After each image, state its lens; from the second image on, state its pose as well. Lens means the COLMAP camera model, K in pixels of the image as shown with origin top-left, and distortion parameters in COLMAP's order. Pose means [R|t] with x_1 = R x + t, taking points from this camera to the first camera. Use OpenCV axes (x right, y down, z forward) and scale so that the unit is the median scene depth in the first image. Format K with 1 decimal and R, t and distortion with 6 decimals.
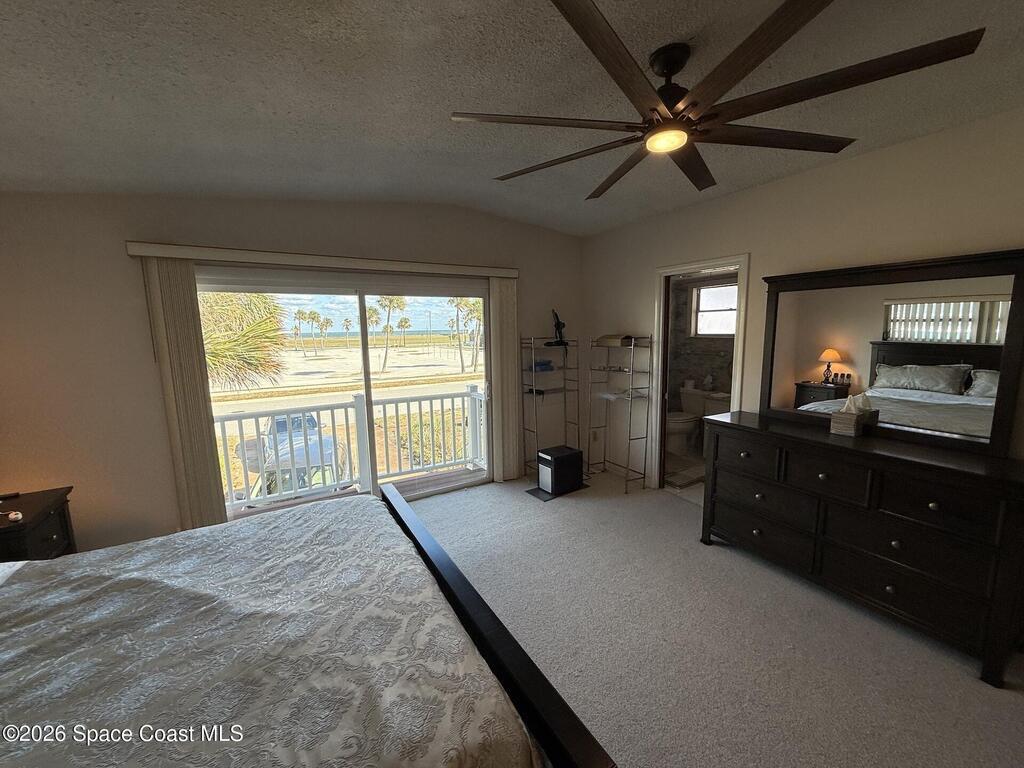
lens RADIAL K [[408.7, 0, 512.0], [0, 408.7, 384.0], [0, 0, 1]] dist [0.000937, -0.000508]
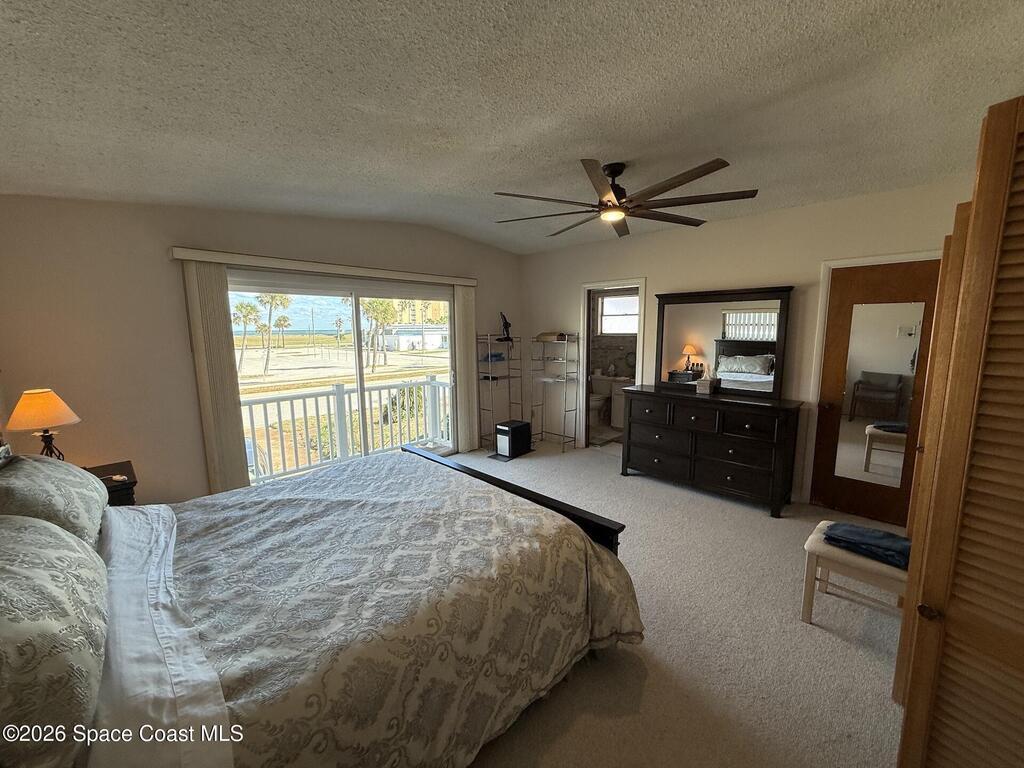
lens RADIAL K [[408.7, 0, 512.0], [0, 408.7, 384.0], [0, 0, 1]] dist [0.000937, -0.000508]
pose [[0.965976, -0.025283, 0.257393, -0.212919], [0.025923, 0.999664, 0.000906, 0.040062], [-0.257329, 0.005797, 0.966306, -0.233090]]
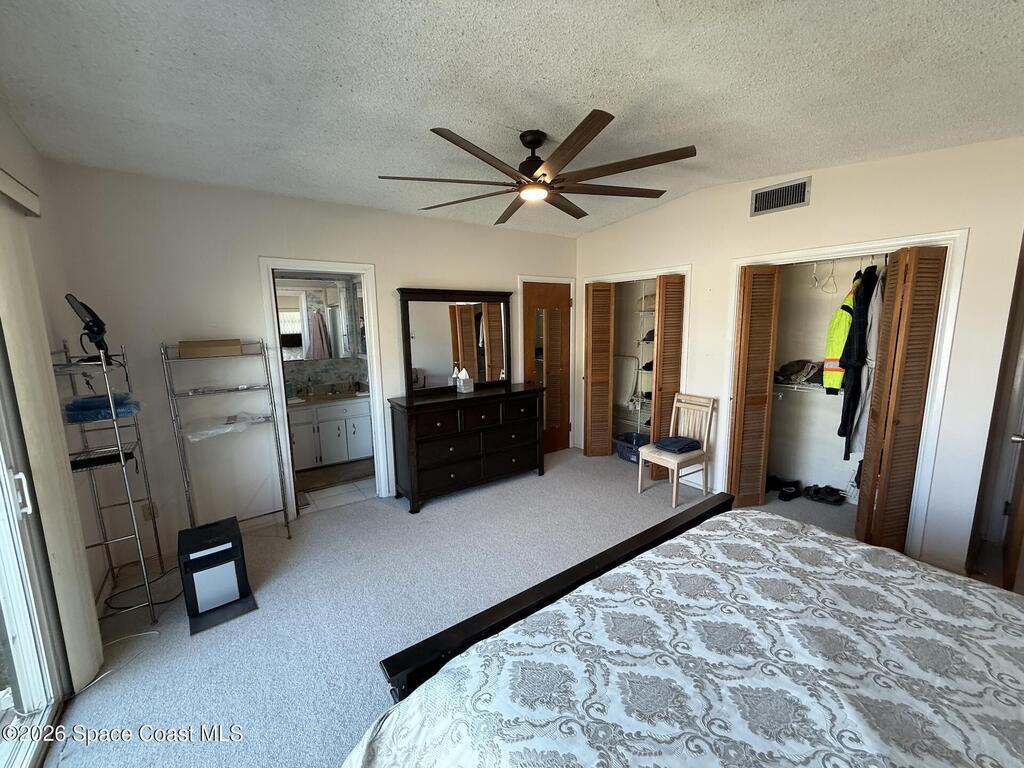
lens RADIAL K [[408.7, 0, 512.0], [0, 408.7, 384.0], [0, 0, 1]] dist [0.000937, -0.000508]
pose [[-0.105909, -0.132556, 0.985501, -0.498140], [0.153064, 0.977090, 0.147874, -0.075602], [-0.982525, 0.166506, -0.083193, 0.585427]]
